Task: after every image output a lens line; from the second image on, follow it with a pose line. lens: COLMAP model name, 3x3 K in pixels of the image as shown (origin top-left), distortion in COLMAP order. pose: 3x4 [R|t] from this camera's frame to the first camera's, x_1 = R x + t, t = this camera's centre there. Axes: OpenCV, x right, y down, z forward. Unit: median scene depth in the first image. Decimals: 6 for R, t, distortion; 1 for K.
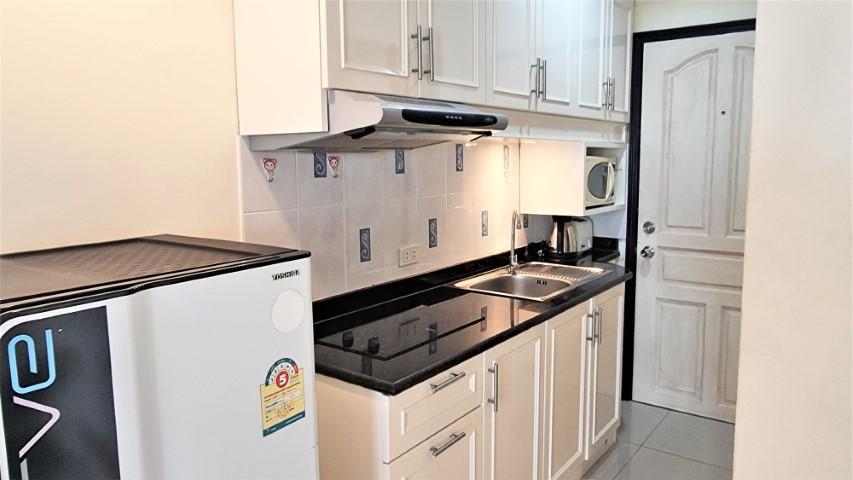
lens RADIAL K [[601.8, 0, 427.7], [0, 601.8, 238.8], [0, 0, 1]] dist [0.003069, -0.001579]
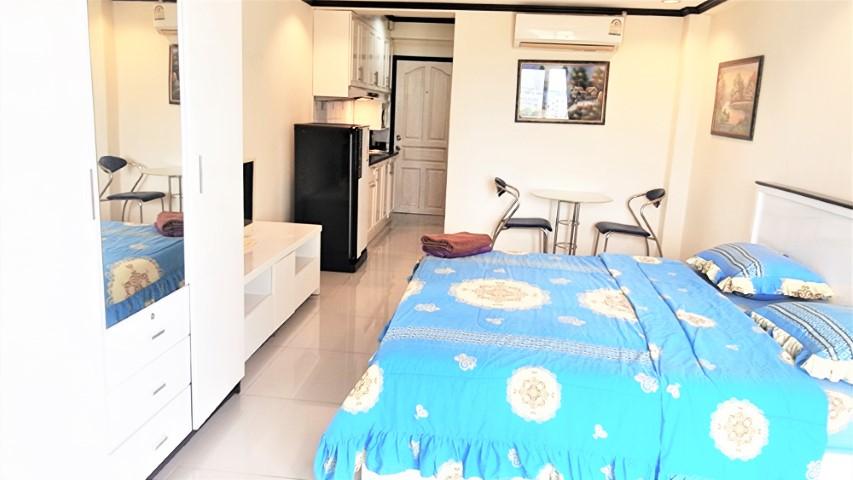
lens RADIAL K [[601.8, 0, 428.8], [0, 601.8, 235.8], [0, 0, 1]] dist [0.003069, -0.001579]
pose [[0.850895, -0.049623, 0.522987, -0.813587], [0.001254, 0.995718, 0.092437, 0.150601], [-0.525334, -0.077998, 0.847314, -1.141911]]
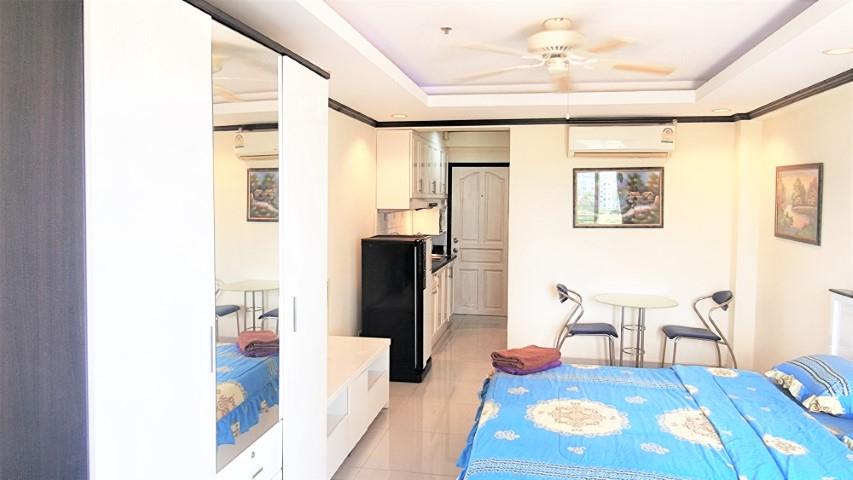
lens RADIAL K [[601.8, 0, 428.1], [0, 601.8, 235.4], [0, 0, 1]] dist [0.003069, -0.001579]
pose [[0.890704, -0.001164, 0.454583, -0.864670], [0.028679, 0.998149, -0.053638, 0.091120], [-0.453679, 0.060813, 0.889088, -1.158851]]
